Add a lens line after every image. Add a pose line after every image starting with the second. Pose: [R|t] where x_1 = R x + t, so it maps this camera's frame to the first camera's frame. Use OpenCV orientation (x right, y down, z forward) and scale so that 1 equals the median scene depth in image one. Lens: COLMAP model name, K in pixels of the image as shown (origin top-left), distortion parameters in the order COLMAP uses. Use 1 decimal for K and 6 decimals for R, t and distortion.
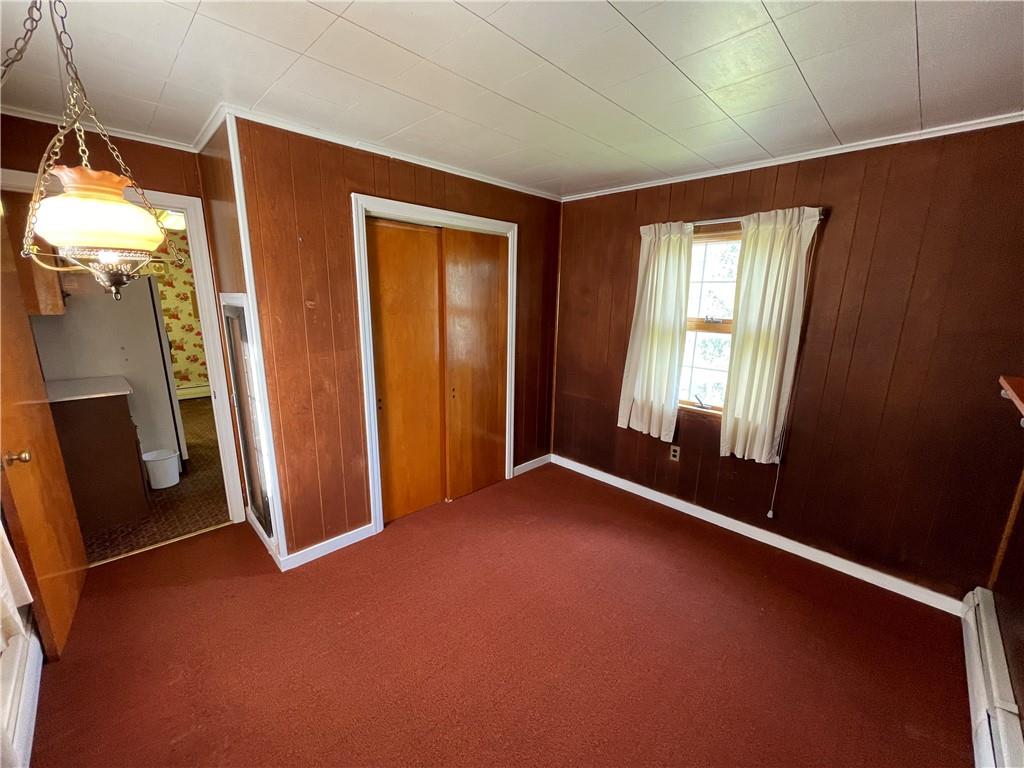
lens RADIAL K [[414.0, 0, 506.2], [0, 414.0, 387.2], [0, 0, 1]] dist [-0.000710, 0.000839]
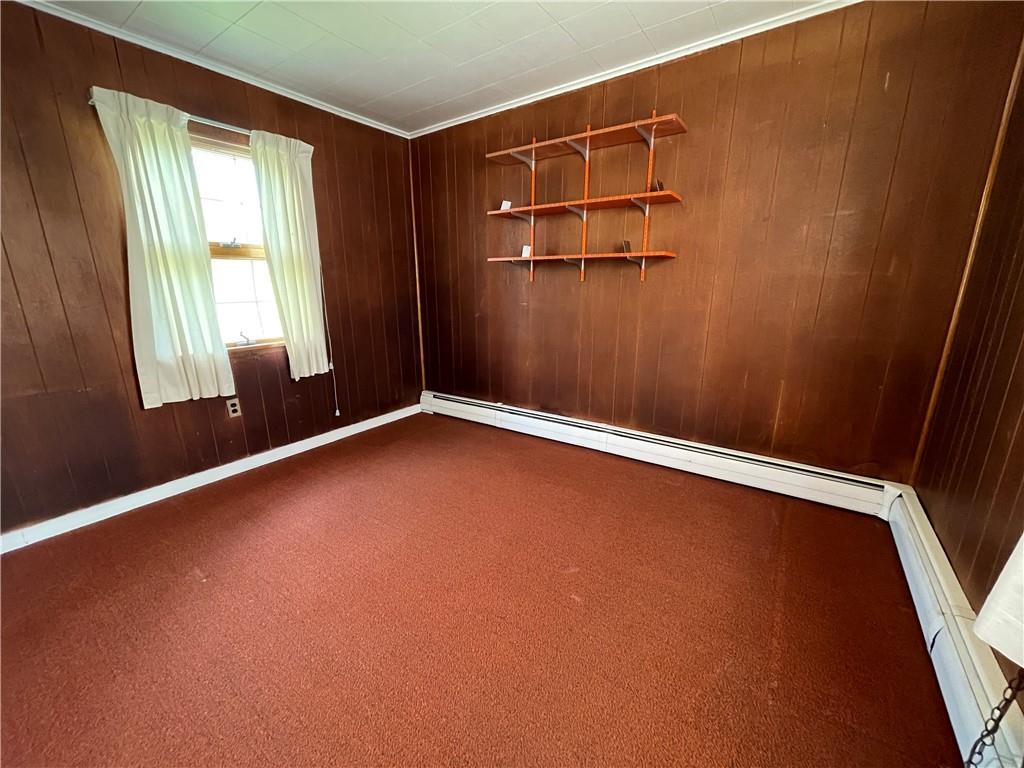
lens RADIAL K [[414.0, 0, 506.2], [0, 414.0, 387.2], [0, 0, 1]] dist [-0.000710, 0.000839]
pose [[-0.167352, -0.262480, 0.950315, -0.525084], [0.210319, 0.932215, 0.294518, -0.012786], [-0.963203, 0.249157, -0.100803, 0.593846]]
